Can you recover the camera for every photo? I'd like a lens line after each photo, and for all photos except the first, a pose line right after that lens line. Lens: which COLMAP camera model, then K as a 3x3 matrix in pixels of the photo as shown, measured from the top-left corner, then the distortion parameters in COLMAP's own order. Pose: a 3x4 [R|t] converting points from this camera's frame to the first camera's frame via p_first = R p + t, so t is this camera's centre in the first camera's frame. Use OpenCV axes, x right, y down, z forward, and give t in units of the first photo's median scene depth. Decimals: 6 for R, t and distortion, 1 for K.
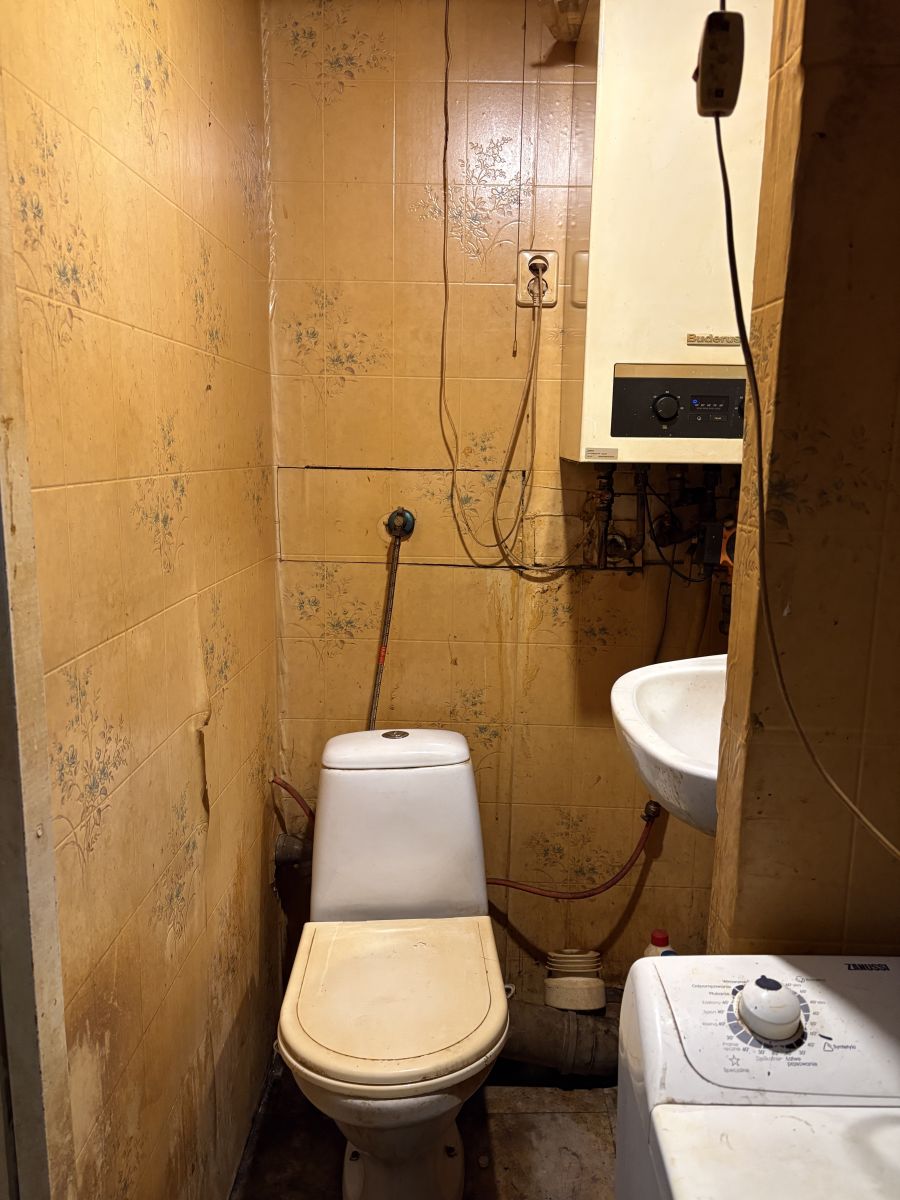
lens RADIAL K [[908.1, 0, 450.0], [0, 908.1, 600.0], [0, 0, 1]] dist [0.057447, -0.066523]
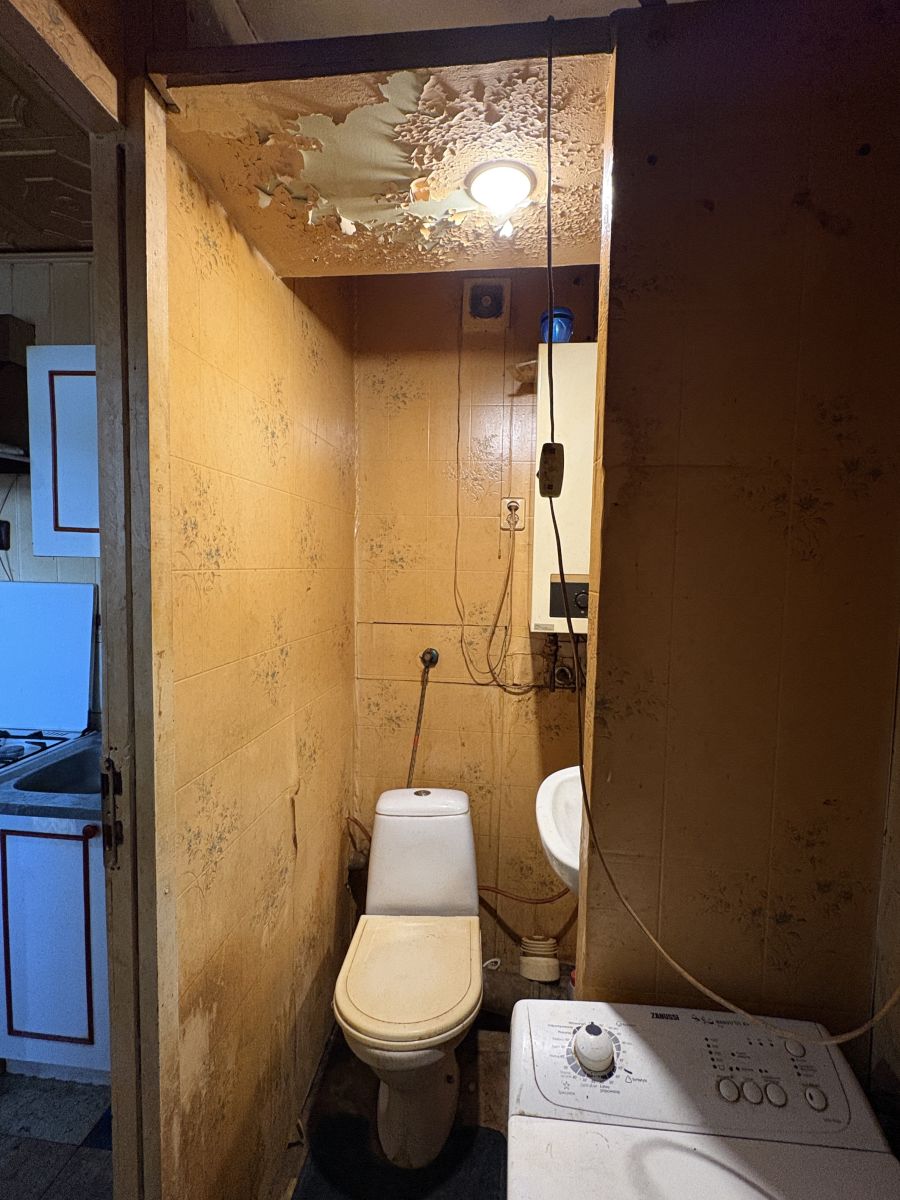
lens RADIAL K [[572.3, 0, 450.0], [0, 572.3, 600.0], [0, 0, 1]] dist [-0.001202, -0.000113]
pose [[0.996653, 0.007440, -0.081408, 0.070647], [-0.016764, 0.993286, -0.114465, -0.077084], [0.080010, 0.115447, 0.990086, -0.027177]]
